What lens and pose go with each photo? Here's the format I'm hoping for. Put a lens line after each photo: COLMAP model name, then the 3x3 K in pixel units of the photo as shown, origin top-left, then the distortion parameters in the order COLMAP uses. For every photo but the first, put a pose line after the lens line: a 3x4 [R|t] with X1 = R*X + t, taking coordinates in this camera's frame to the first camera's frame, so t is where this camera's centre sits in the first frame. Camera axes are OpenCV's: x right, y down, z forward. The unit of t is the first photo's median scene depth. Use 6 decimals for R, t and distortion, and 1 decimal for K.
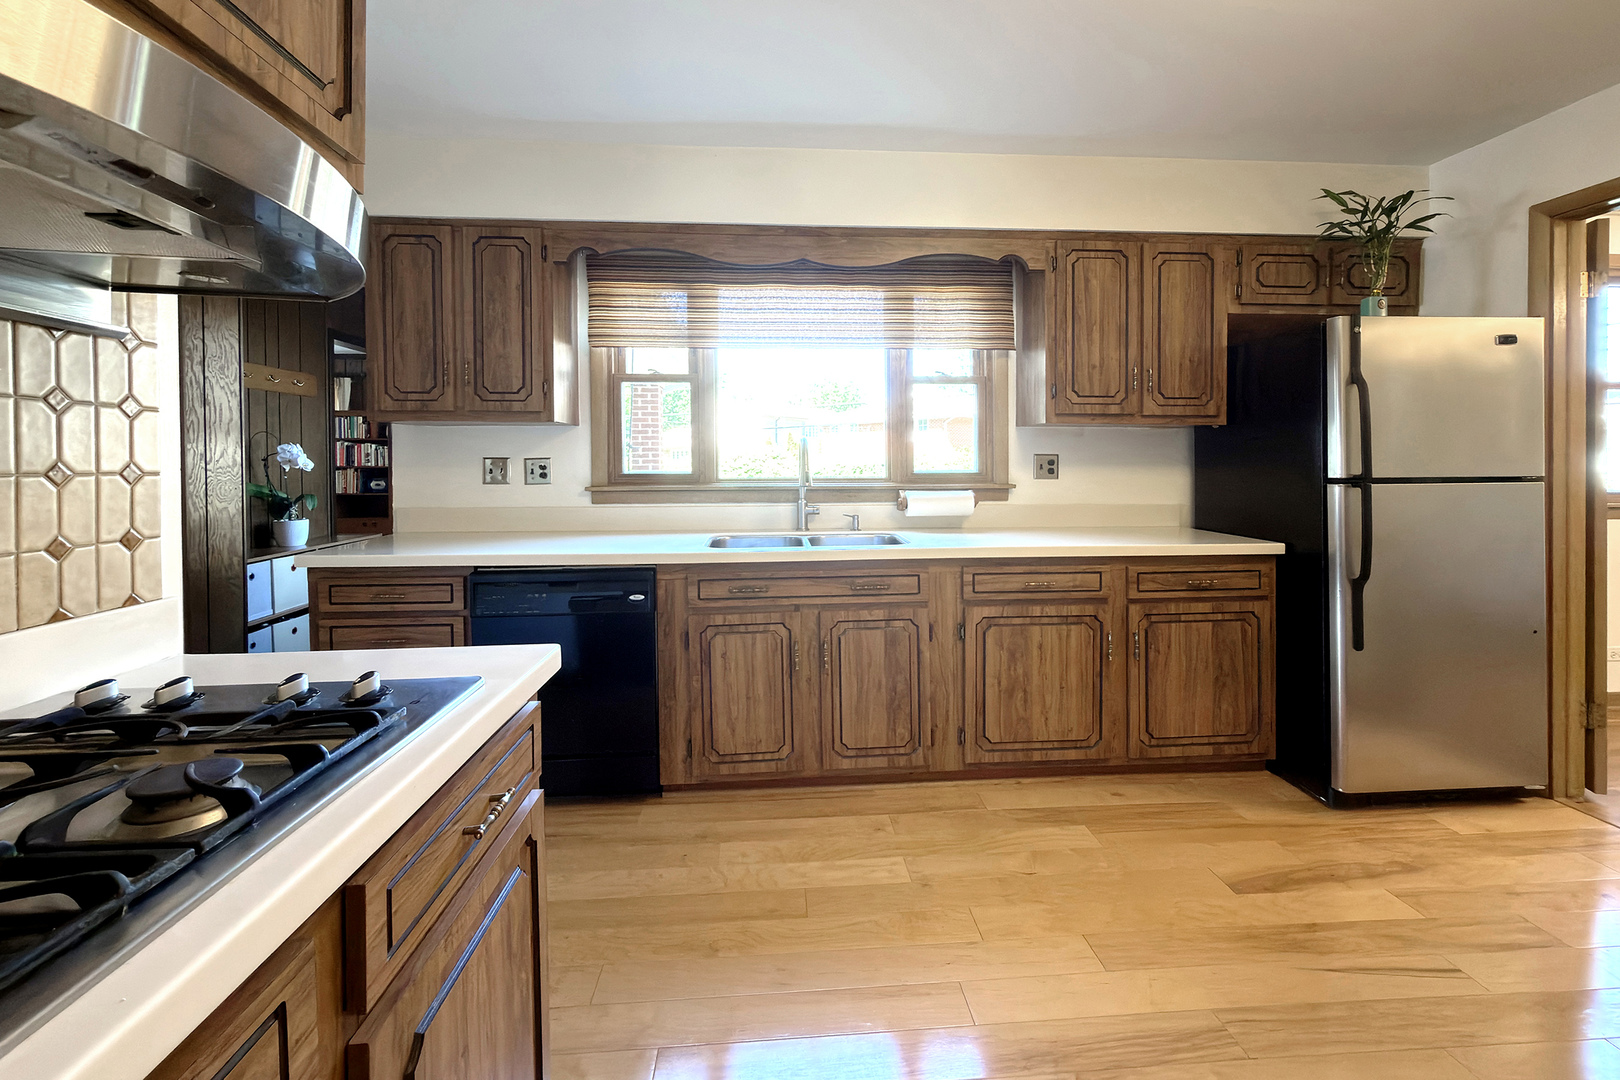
lens RADIAL K [[668.6, 0, 806.6], [0, 668.6, 482.3], [0, 0, 1]] dist [-0.003896, 0.000167]
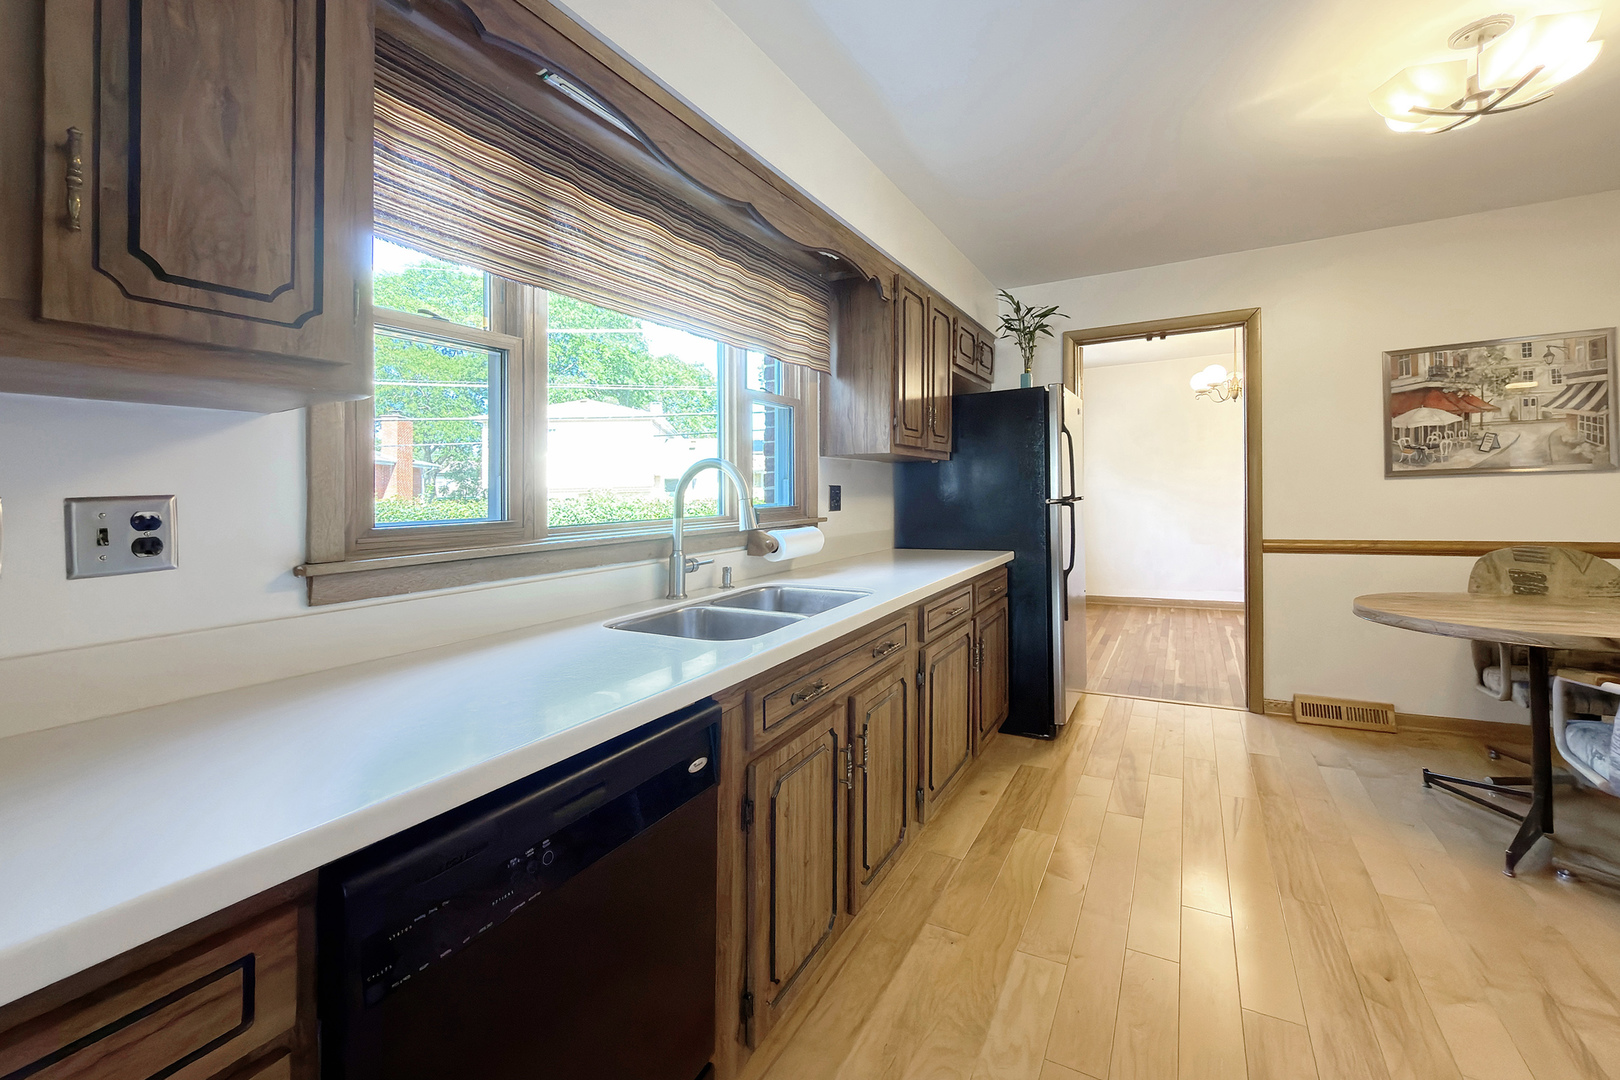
lens RADIAL K [[668.6, 0, 793.0], [0, 668.6, 502.3], [0, 0, 1]] dist [-0.003896, 0.000167]
pose [[0.541306, -0.020298, 0.840580, -0.576929], [0.051340, 0.998641, -0.008946, -0.014501], [-0.839257, 0.047998, 0.541613, 0.603669]]
